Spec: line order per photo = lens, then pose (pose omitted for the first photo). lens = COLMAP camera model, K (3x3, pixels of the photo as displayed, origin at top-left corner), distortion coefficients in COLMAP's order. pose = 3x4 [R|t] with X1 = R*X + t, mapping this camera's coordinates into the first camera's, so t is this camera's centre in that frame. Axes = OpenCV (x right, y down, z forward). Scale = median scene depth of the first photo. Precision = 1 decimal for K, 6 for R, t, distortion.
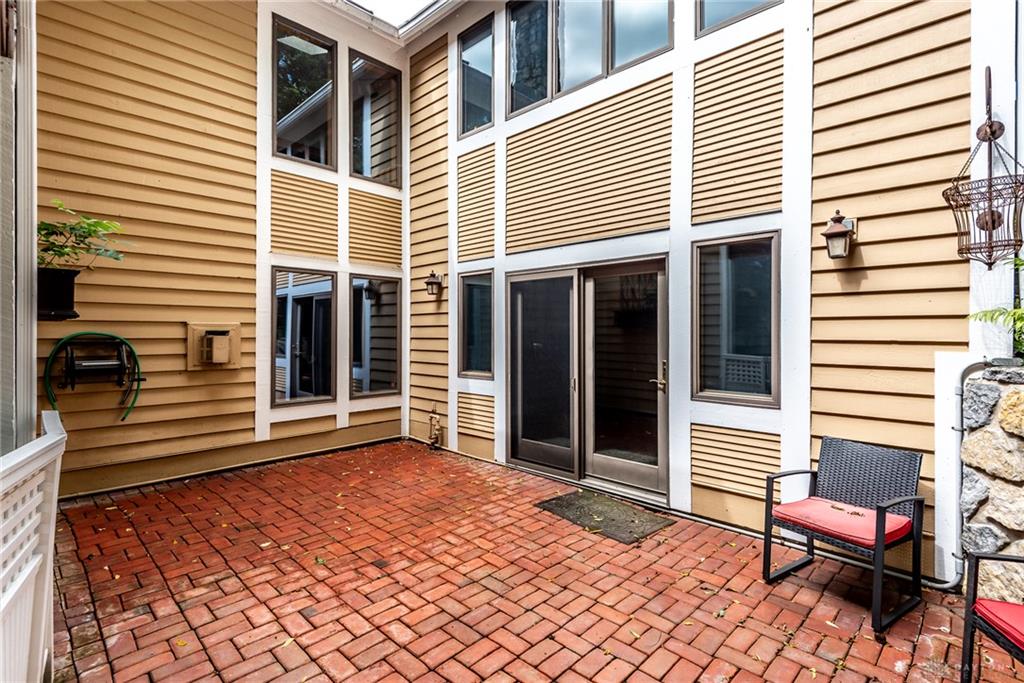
lens RADIAL K [[482.8, 0, 514.7], [0, 482.8, 336.0], [0, 0, 1]] dist [-0.004792, -0.001661]
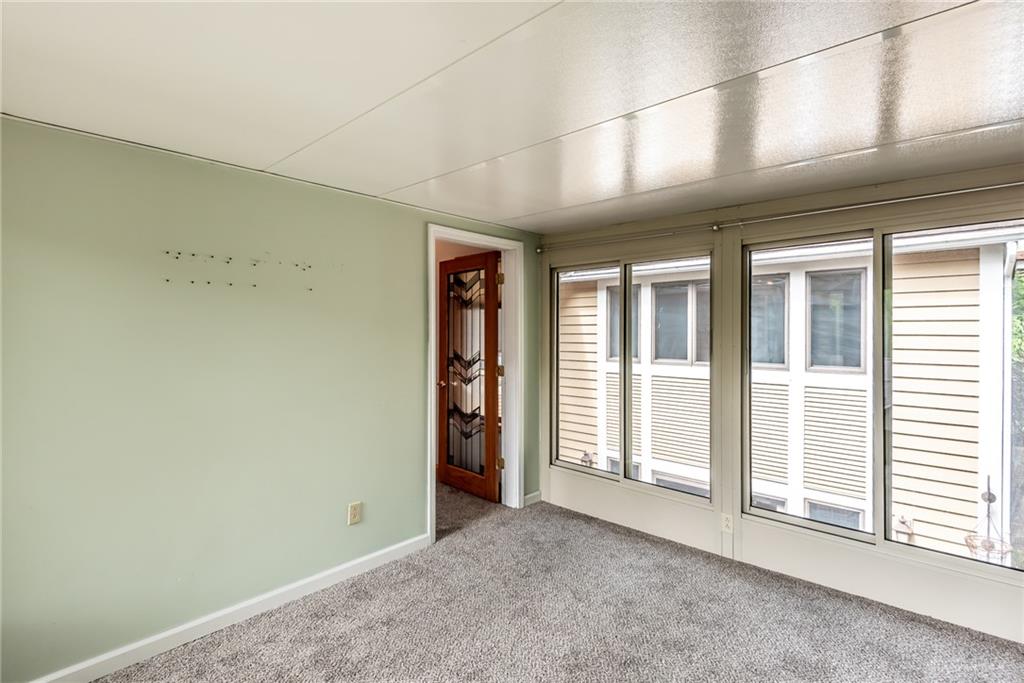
lens RADIAL K [[482.8, 0, 509.4], [0, 482.8, 339.7], [0, 0, 1]] dist [-0.004792, -0.001661]
pose [[0.999912, -0.005223, 0.012170, -0.678474], [0.005045, 0.999881, 0.014597, -0.800118], [-0.012244, -0.014535, 0.999819, -0.635291]]
